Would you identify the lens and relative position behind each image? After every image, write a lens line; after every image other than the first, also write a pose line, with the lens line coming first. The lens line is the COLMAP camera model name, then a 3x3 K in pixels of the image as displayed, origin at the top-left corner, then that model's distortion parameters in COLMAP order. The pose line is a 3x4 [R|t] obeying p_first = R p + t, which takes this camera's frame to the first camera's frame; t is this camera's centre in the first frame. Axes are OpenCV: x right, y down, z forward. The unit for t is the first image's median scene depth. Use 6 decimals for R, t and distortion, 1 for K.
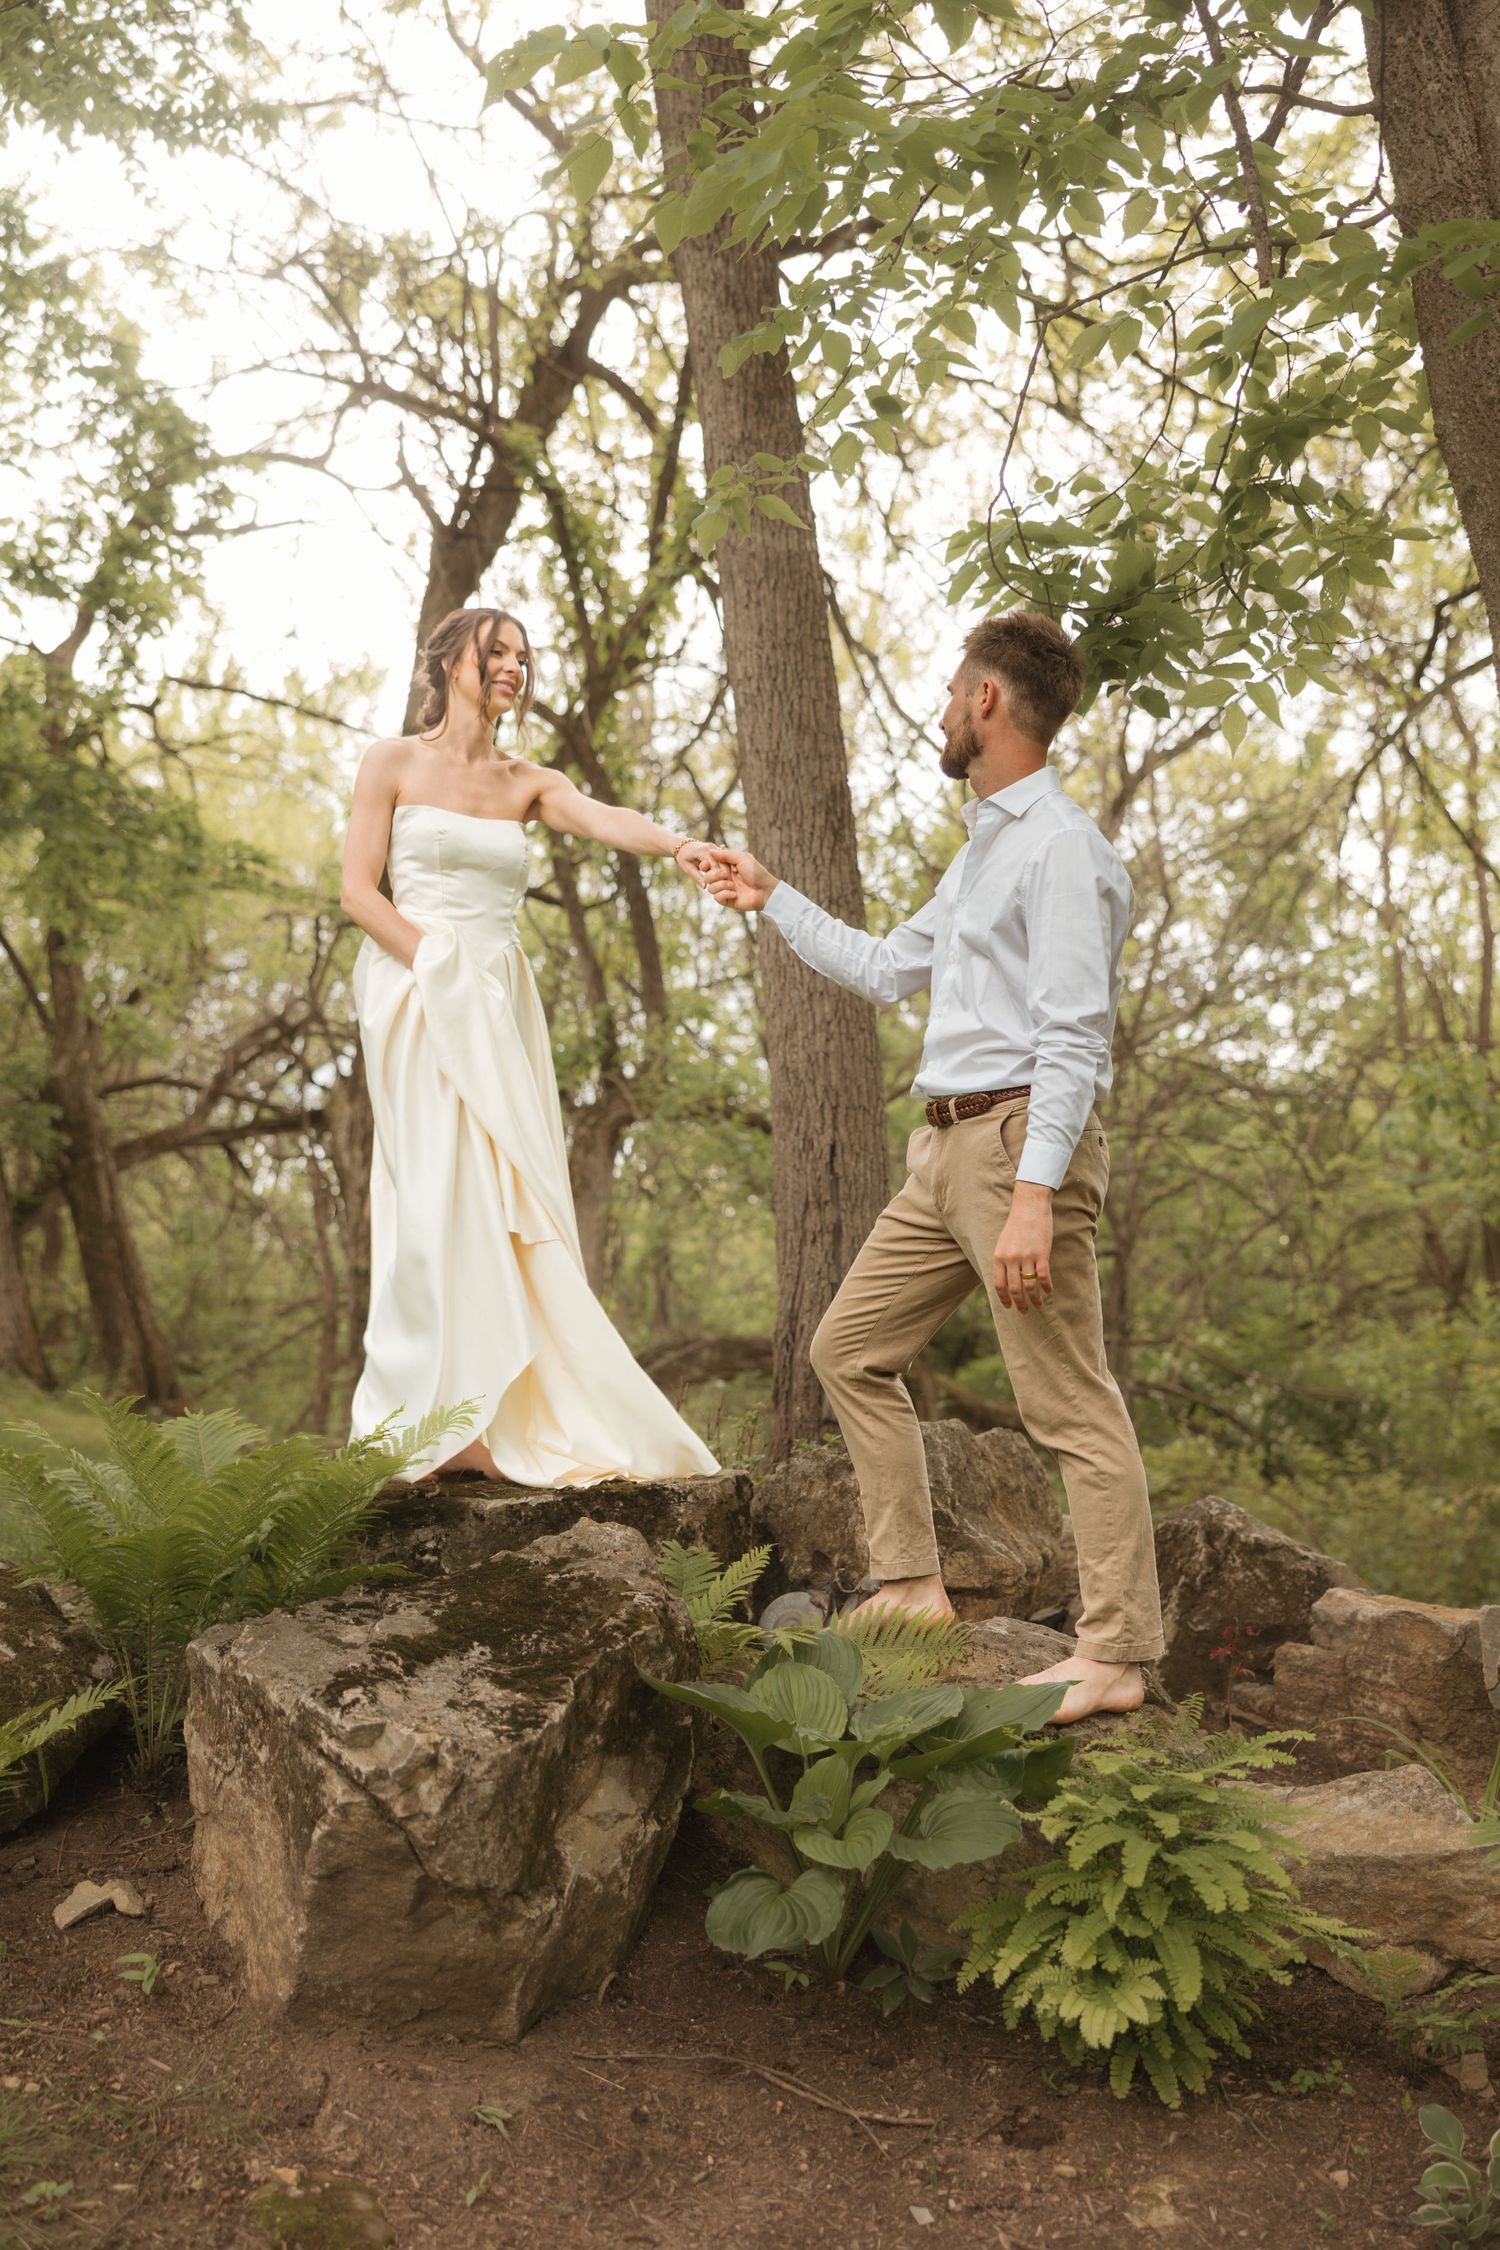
lens RADIAL K [[2425.7, 0, 749.4], [0, 2425.7, 1121.9], [0, 0, 1]] dist [-0.012535, 0.000000]
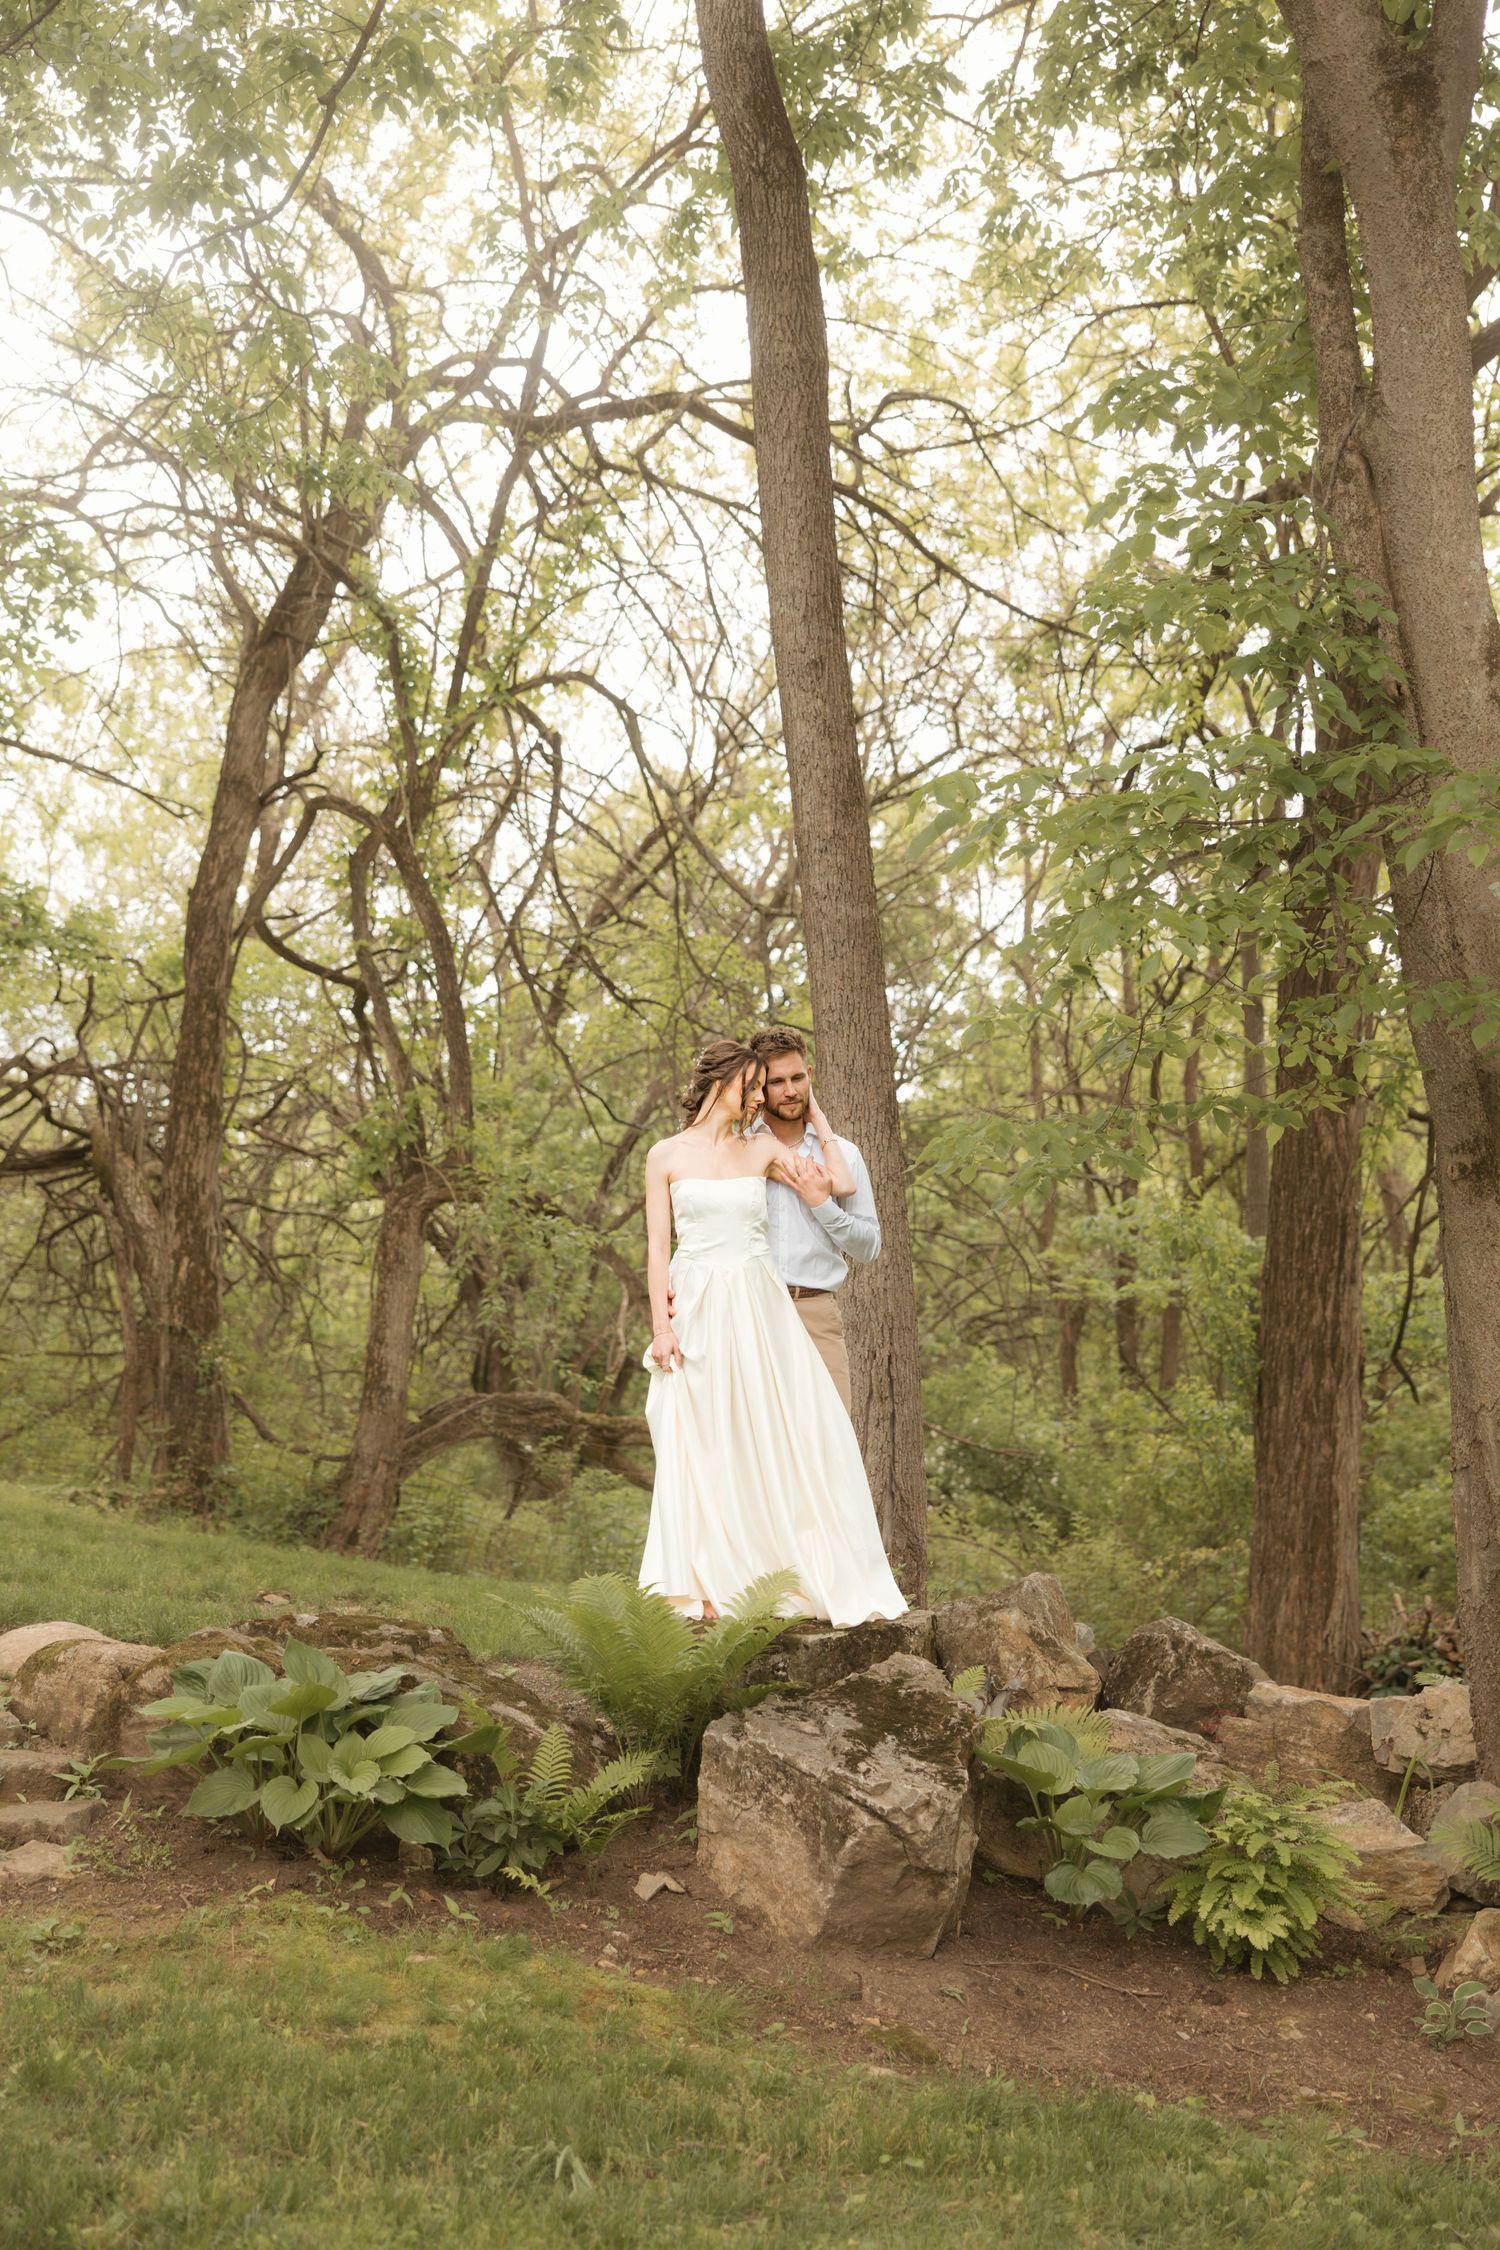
lens RADIAL K [[2698.4, 0, 750.7], [0, 2698.4, 1127.4], [0, 0, 1]] dist [0.029262, 0.000000]
pose [[0.978364, 0.042319, 0.202515, -0.674032], [-0.047488, 0.998657, 0.020733, -0.278200], [-0.201365, -0.029902, 0.979060, -0.946756]]
